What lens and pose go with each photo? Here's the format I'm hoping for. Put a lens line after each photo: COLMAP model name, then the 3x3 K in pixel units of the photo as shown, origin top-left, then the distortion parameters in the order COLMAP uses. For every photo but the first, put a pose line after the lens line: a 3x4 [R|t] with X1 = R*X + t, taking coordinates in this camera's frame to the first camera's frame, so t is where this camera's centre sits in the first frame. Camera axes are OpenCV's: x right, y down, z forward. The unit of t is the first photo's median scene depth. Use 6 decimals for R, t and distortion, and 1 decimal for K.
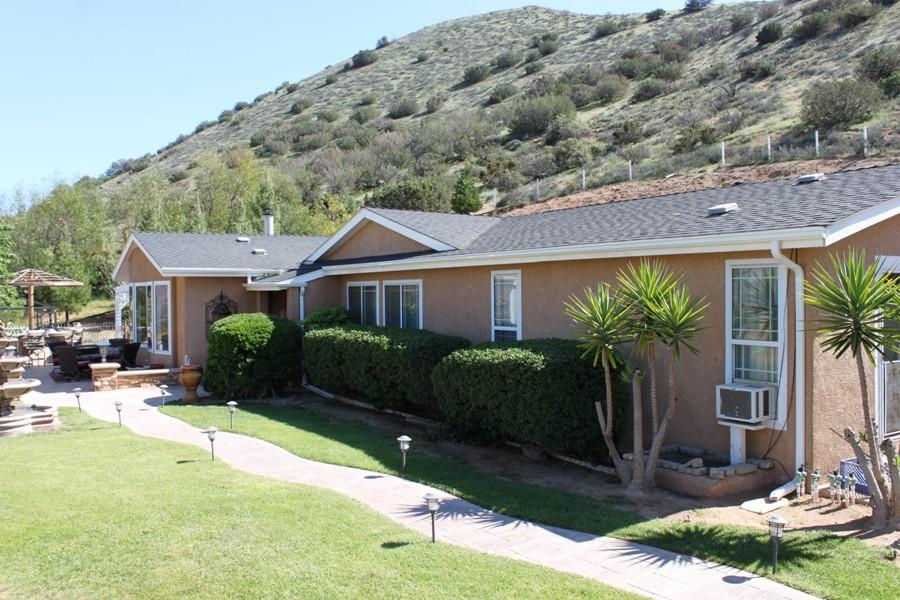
lens RADIAL K [[786.6, 0, 454.4], [0, 786.6, 292.6], [0, 0, 1]] dist [-0.163465, 0.161819]
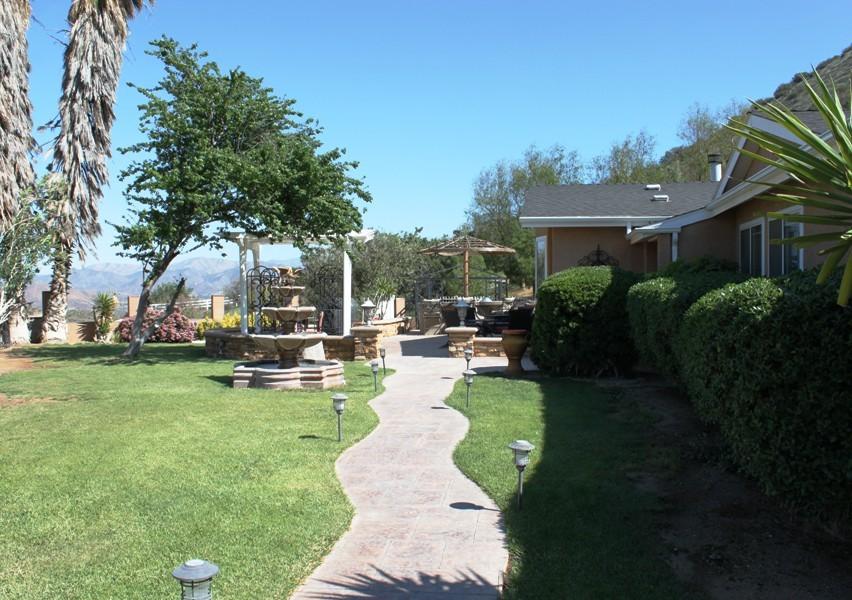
lens RADIAL K [[779.1, 0, 388.4], [0, 779.1, 308.5], [0, 0, 1]] dist [-0.155034, 0.115603]
pose [[0.707050, 0.027337, -0.706635, 0.124509], [-0.003815, 0.999385, 0.034844, 0.039911], [0.707153, -0.021941, 0.706720, 0.298735]]
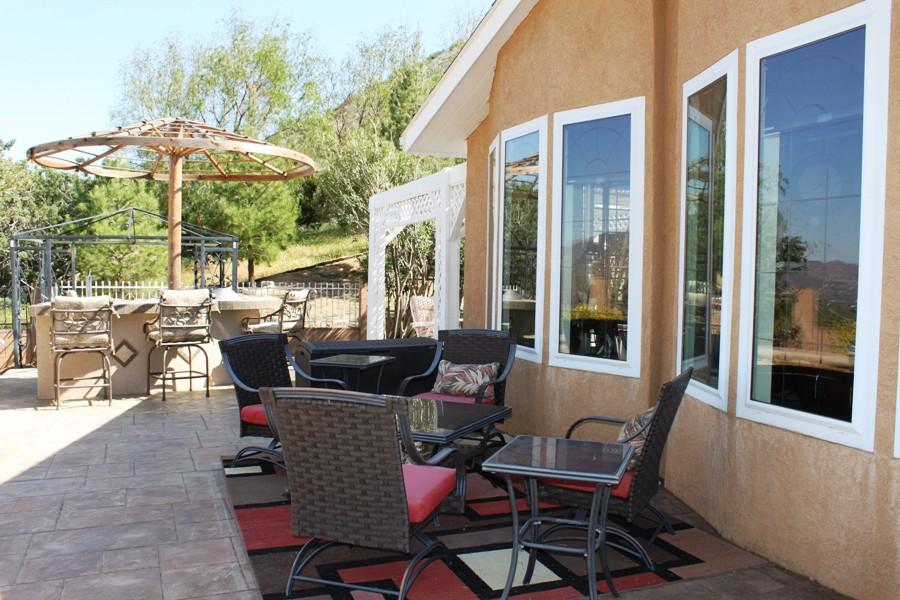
lens RADIAL K [[786.6, 0, 452.4], [0, 786.6, 302.6], [0, 0, 1]] dist [-0.163465, 0.161819]
pose [[0.981150, 0.036667, -0.189735, -0.510207], [-0.028861, 0.998626, 0.043743, 0.050667], [0.191079, -0.037443, 0.980860, 0.947931]]
